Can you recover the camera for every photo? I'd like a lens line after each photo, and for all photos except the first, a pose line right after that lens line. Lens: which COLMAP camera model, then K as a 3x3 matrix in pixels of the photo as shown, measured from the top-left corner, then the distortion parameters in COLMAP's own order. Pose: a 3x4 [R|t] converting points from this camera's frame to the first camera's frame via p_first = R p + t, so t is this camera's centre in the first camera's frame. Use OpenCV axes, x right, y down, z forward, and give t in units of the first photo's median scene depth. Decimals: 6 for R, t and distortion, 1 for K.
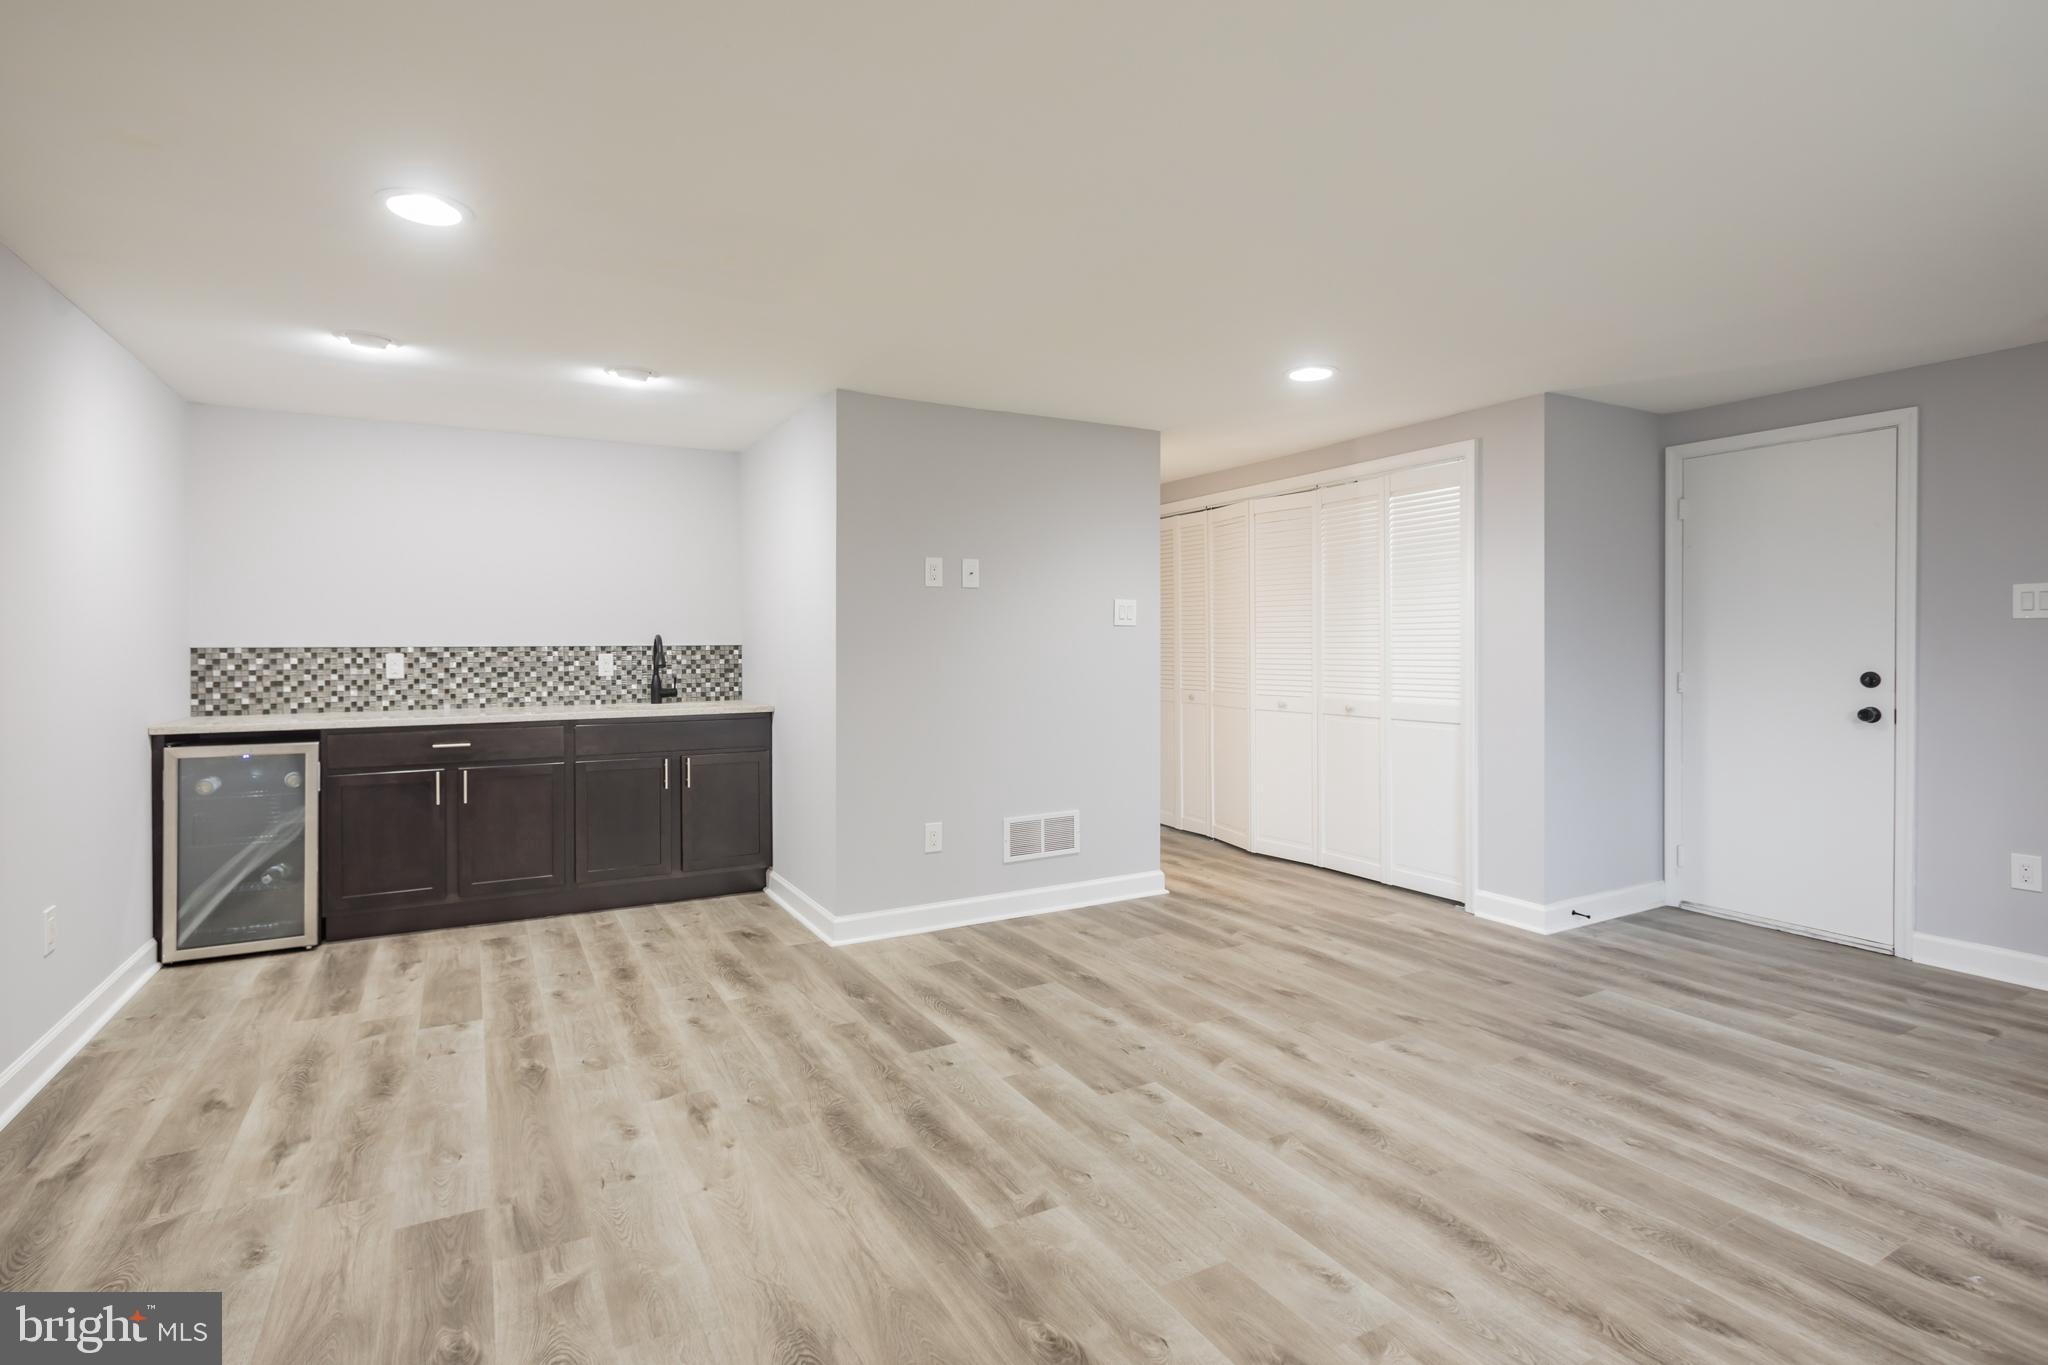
lens RADIAL K [[985.6, 0, 1012.4], [0, 985.6, 634.1], [0, 0, 1]] dist [-0.003701, 0.003377]
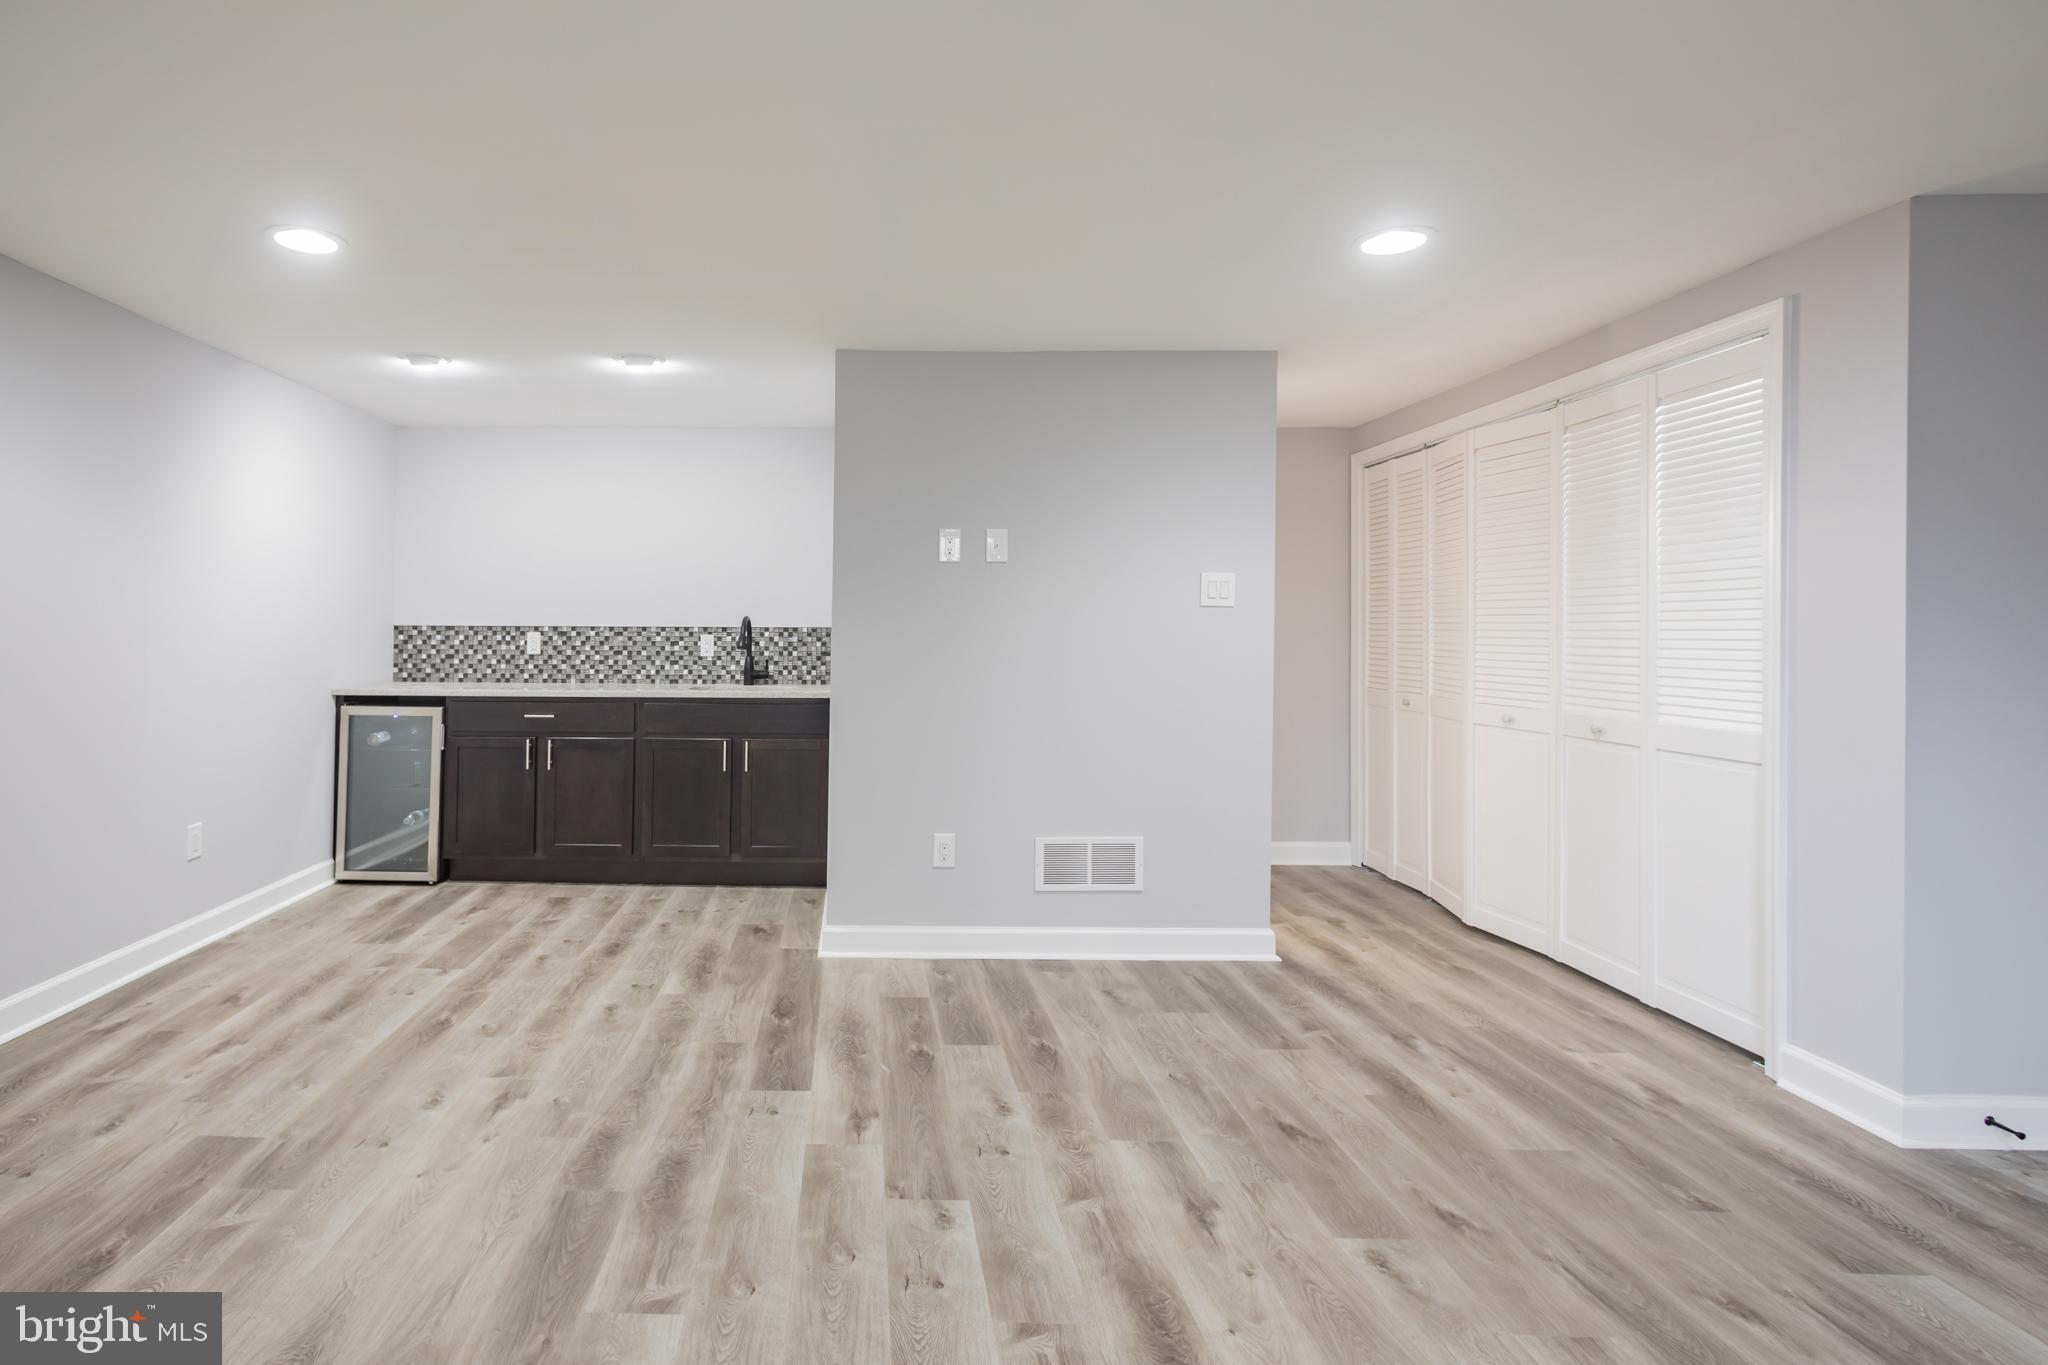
lens RADIAL K [[1041.1, 0, 834.5], [0, 1041.1, 616.6], [0, 0, 1]] dist [-0.009775, 0.007284]
pose [[0.862665, 0.003338, -0.505765, 0.312485], [-0.001774, 0.999992, 0.003573, -0.003363], [0.505773, -0.002185, 0.862664, 0.166534]]
